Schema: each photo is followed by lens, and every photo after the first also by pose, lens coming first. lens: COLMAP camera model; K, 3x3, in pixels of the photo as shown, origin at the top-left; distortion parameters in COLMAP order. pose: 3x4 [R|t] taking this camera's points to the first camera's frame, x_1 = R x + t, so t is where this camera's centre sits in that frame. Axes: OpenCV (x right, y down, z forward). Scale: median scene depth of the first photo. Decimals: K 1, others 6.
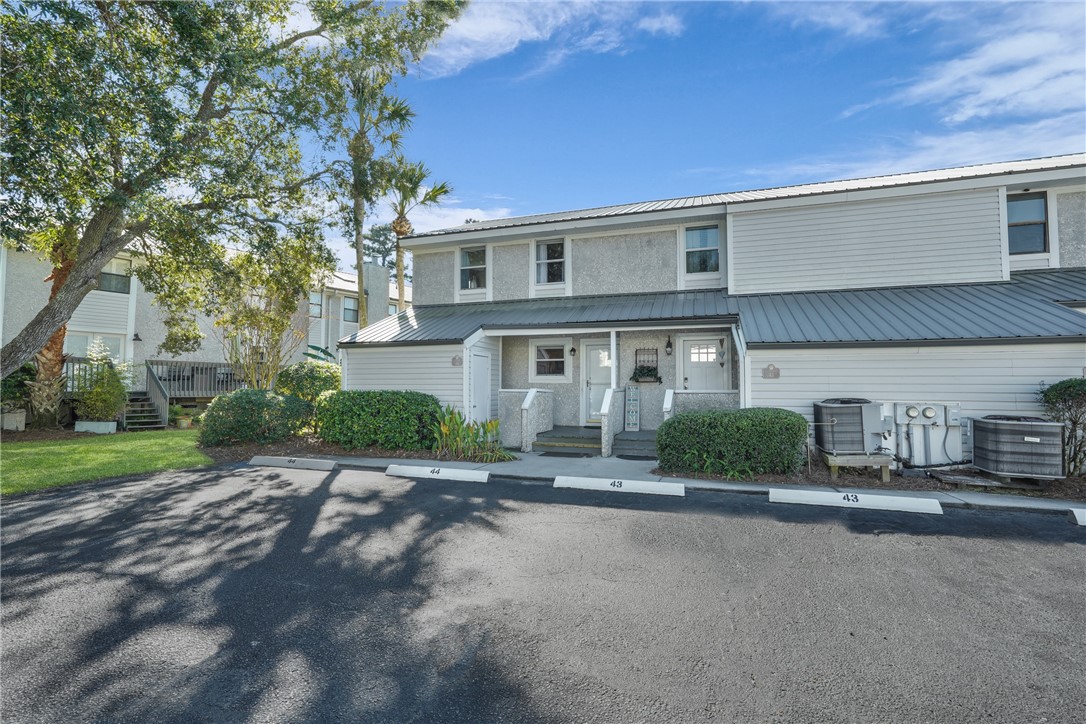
lens RADIAL K [[482.0, 0, 531.6], [0, 482.0, 365.3], [0, 0, 1]] dist [-0.000610, 0.000280]
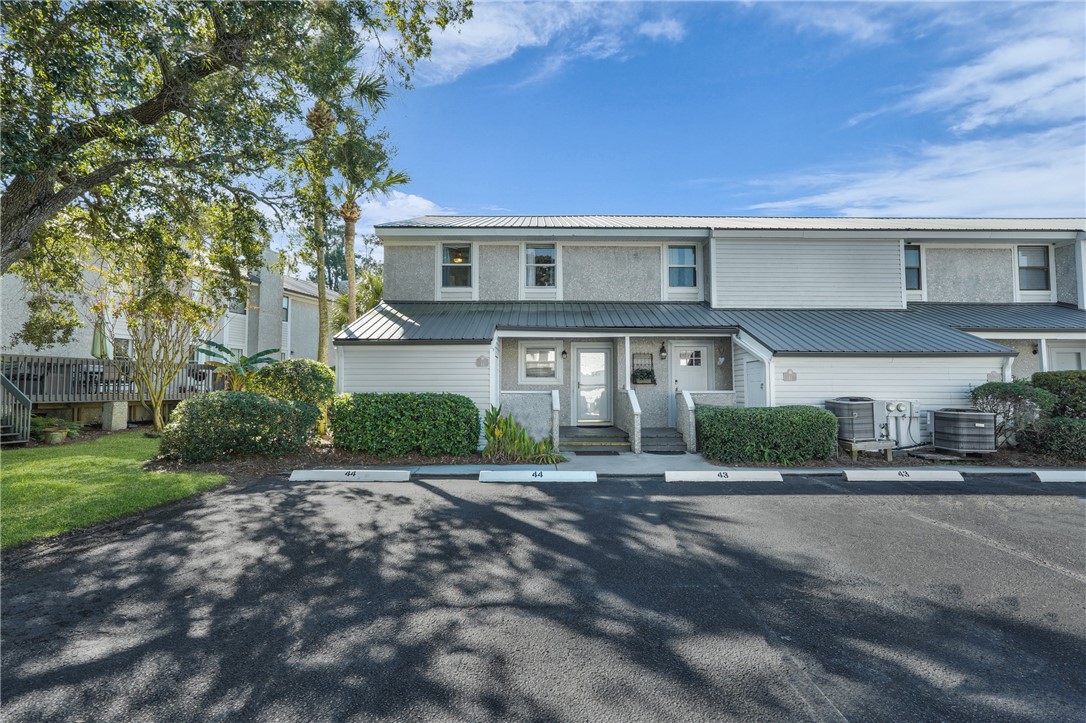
lens RADIAL K [[479.2, 0, 543.0], [0, 479.2, 361.5], [0, 0, 1]] dist [-0.001364, 0.000851]
pose [[0.946786, 0.016484, 0.321443, -0.347664], [-0.012400, 0.999814, -0.014749, 0.003189], [-0.321626, 0.009978, 0.946814, 0.050521]]
